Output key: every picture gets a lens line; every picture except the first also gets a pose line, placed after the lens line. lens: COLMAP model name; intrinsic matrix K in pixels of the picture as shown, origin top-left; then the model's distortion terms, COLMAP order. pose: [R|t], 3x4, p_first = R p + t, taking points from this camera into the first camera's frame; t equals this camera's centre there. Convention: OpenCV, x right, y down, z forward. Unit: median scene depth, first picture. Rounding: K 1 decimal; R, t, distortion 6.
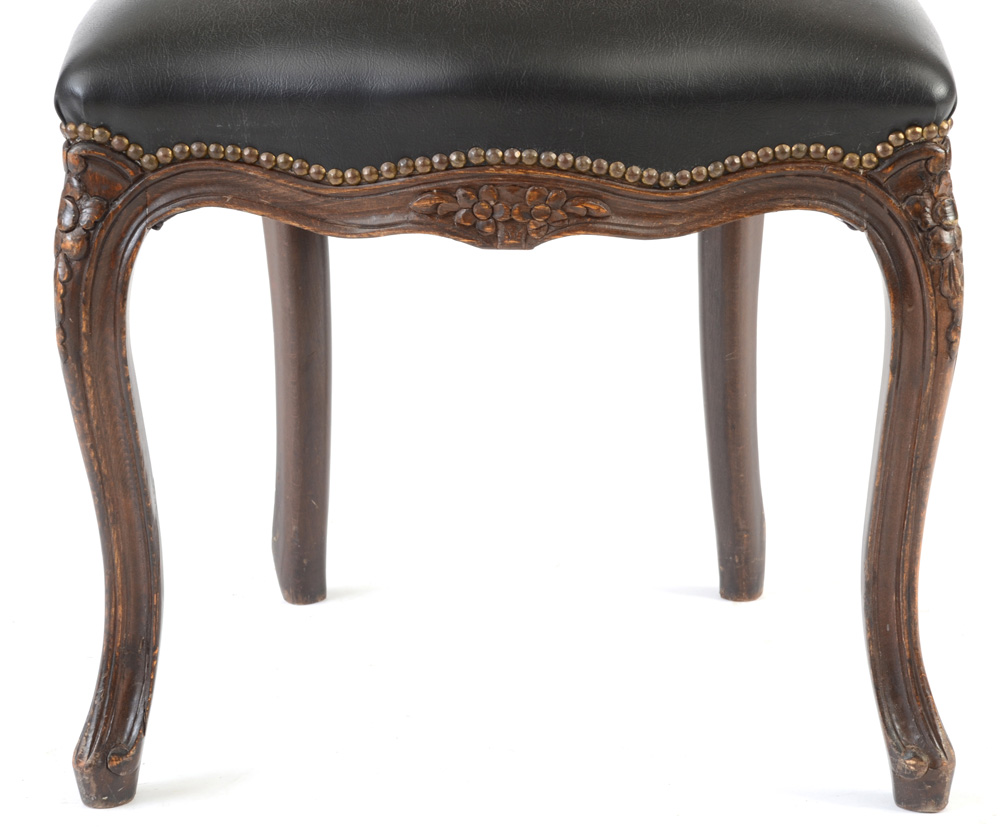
lens RADIAL K [[4011.2, 0, 551.0], [0, 4011.2, 417.7], [0, 0, 1]] dist [0.990710, 0.000000]
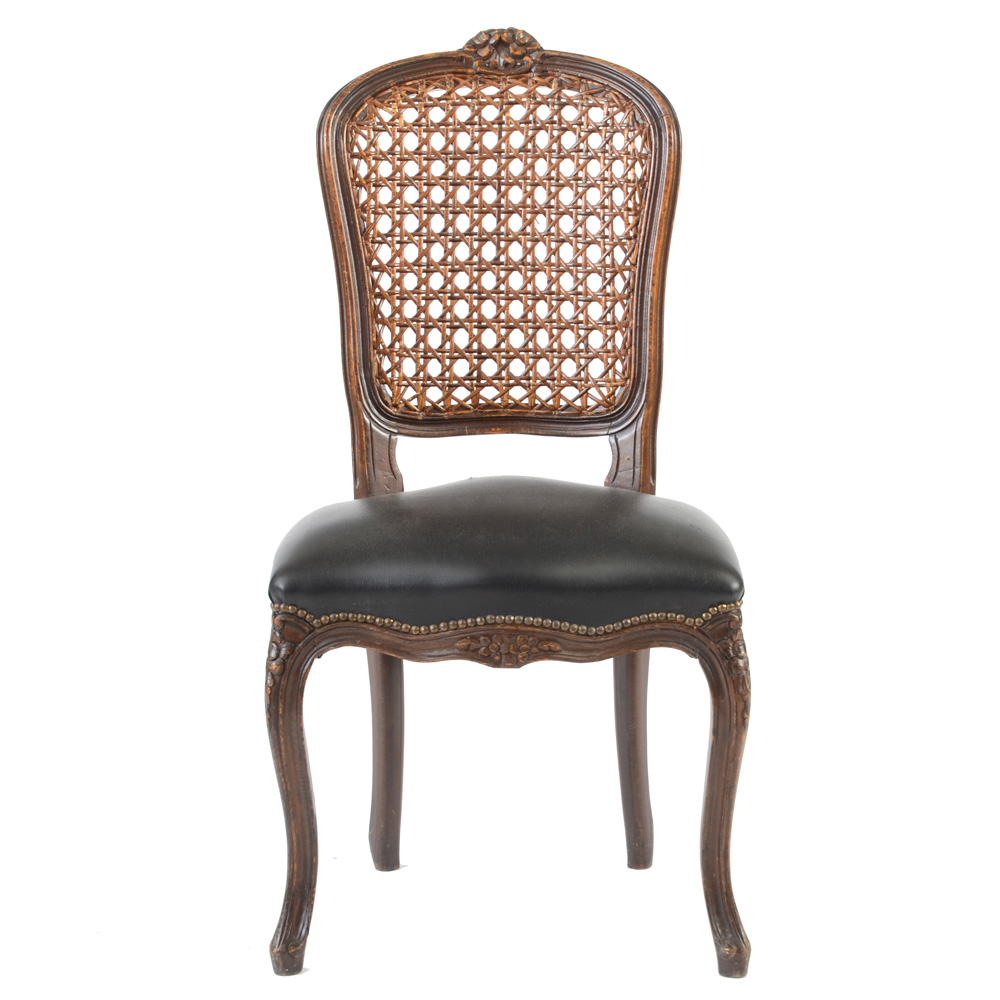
lens RADIAL K [[3589.0, 0, 506.1], [0, 3589.0, 500.5], [0, 0, 1]] dist [0.407704, 0.000000]
pose [[0.999987, -0.001076, -0.004960, -0.002770], [0.000673, 0.996753, -0.080520, 0.014924], [0.005031, 0.080516, 0.996741, -0.673873]]
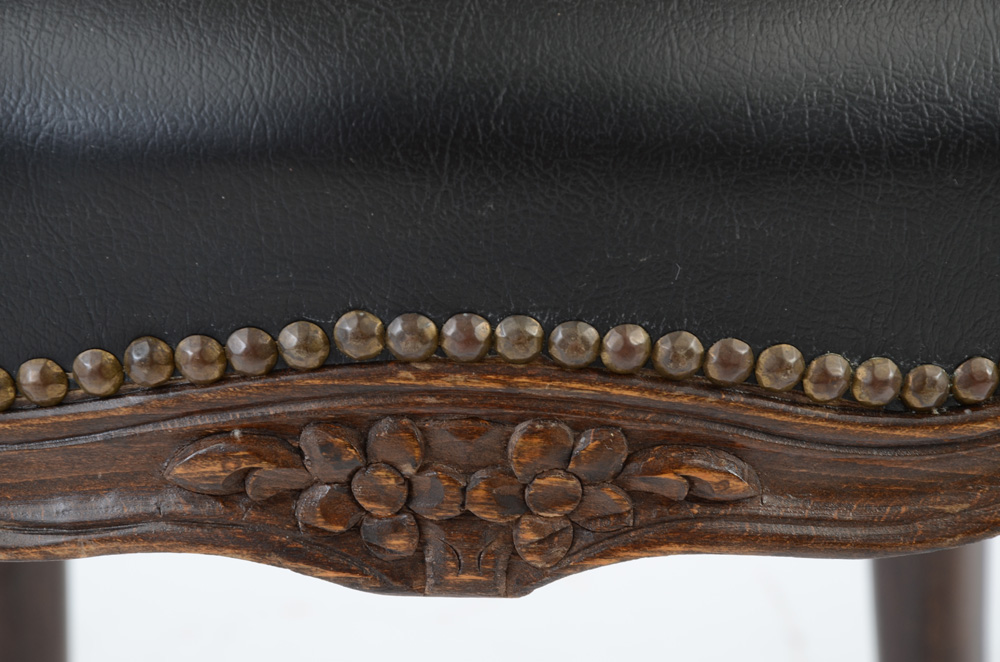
lens RADIAL K [[4166.4, 0, 502.9], [0, 4166.4, 355.4], [0, 0, 1]] dist [1.235402, 0.000000]
pose [[0.999911, -0.012456, 0.004852, -0.008192], [0.012188, 0.998590, 0.051657, -0.080168], [-0.005488, -0.051593, 0.998653, 0.647691]]
